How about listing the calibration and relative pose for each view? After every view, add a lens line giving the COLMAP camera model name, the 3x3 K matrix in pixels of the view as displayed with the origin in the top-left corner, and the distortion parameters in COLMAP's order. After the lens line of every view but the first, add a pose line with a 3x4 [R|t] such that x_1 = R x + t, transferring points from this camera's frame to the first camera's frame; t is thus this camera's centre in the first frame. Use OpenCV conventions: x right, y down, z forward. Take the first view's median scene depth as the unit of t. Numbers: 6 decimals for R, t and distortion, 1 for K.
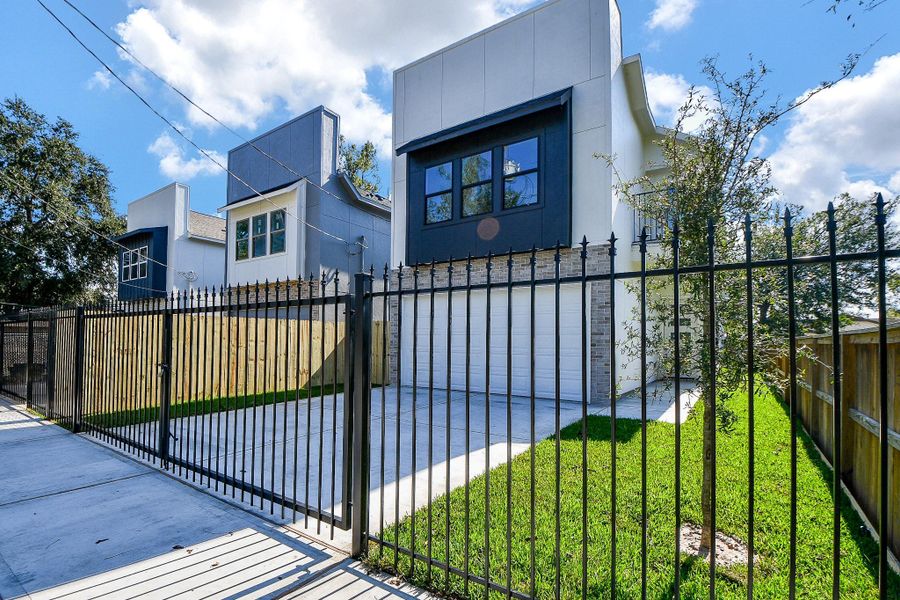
lens RADIAL K [[428.0, 0, 450.0], [0, 428.0, 325.6], [0, 0, 1]] dist [0.000244, 0.000144]
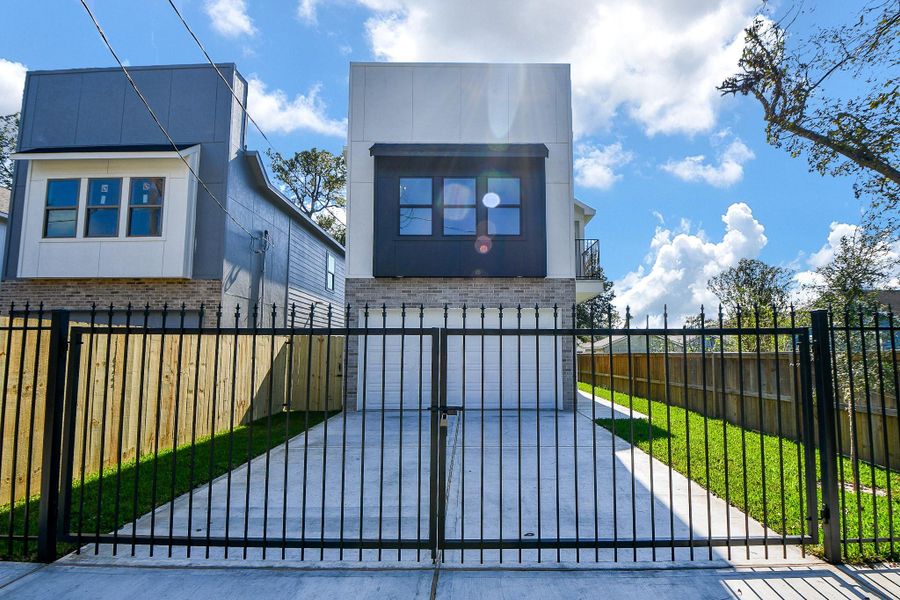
lens RADIAL K [[408.6, 0, 453.8], [0, 408.6, 314.9], [0, 0, 1]] dist [-0.018200, -0.001413]
pose [[0.805807, 0.040404, 0.590799, -0.544283], [-0.010938, 0.998515, -0.053369, -0.015430], [-0.592078, 0.036542, 0.805052, 0.234884]]
